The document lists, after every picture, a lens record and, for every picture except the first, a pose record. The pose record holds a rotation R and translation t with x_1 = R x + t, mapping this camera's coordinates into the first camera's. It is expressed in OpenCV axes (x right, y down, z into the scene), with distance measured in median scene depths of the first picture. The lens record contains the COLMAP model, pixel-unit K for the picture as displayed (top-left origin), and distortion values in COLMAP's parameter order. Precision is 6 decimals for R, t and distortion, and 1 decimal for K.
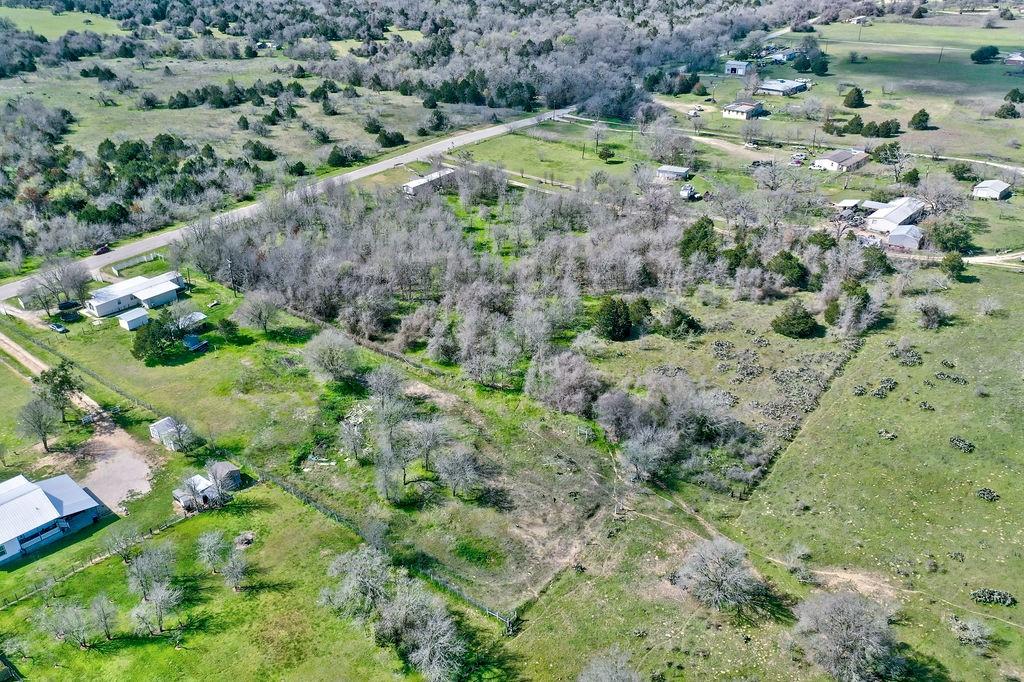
lens RADIAL K [[811.1, 0, 512.0], [0, 811.1, 341.0], [0, 0, 1]] dist [0.026003, 0.001536]
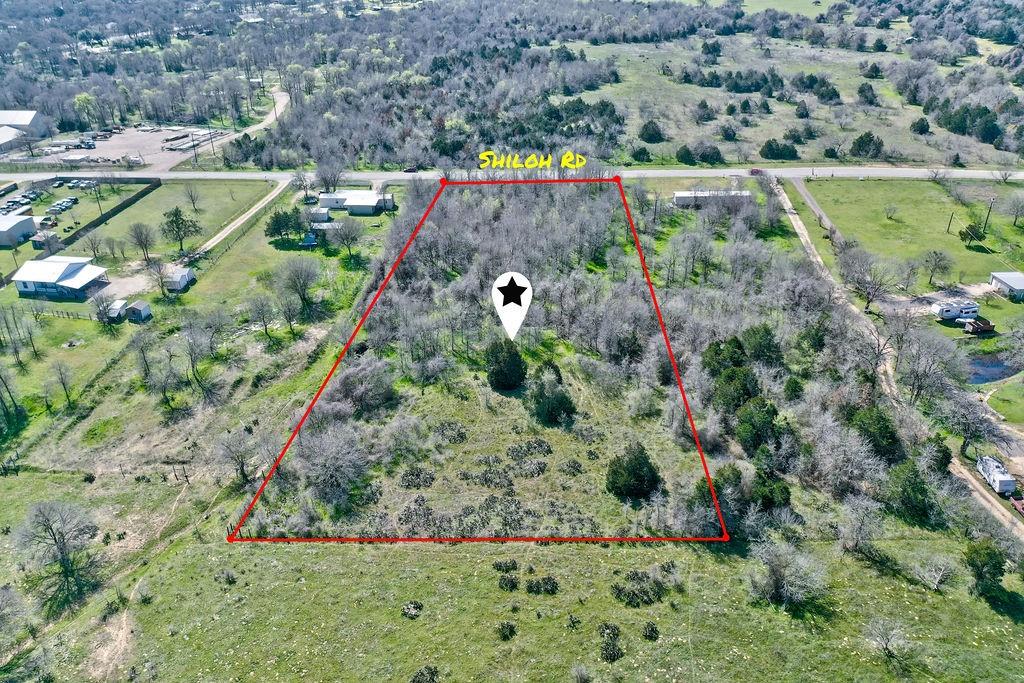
lens RADIAL K [[811.1, 0, 512.0], [0, 811.1, 341.5], [0, 0, 1]] dist [0.026003, 0.001536]
pose [[0.540819, 0.396133, -0.742020, 0.635817], [-0.382572, 0.901478, 0.202425, -0.189643], [0.749102, 0.174401, 0.639086, 0.367522]]
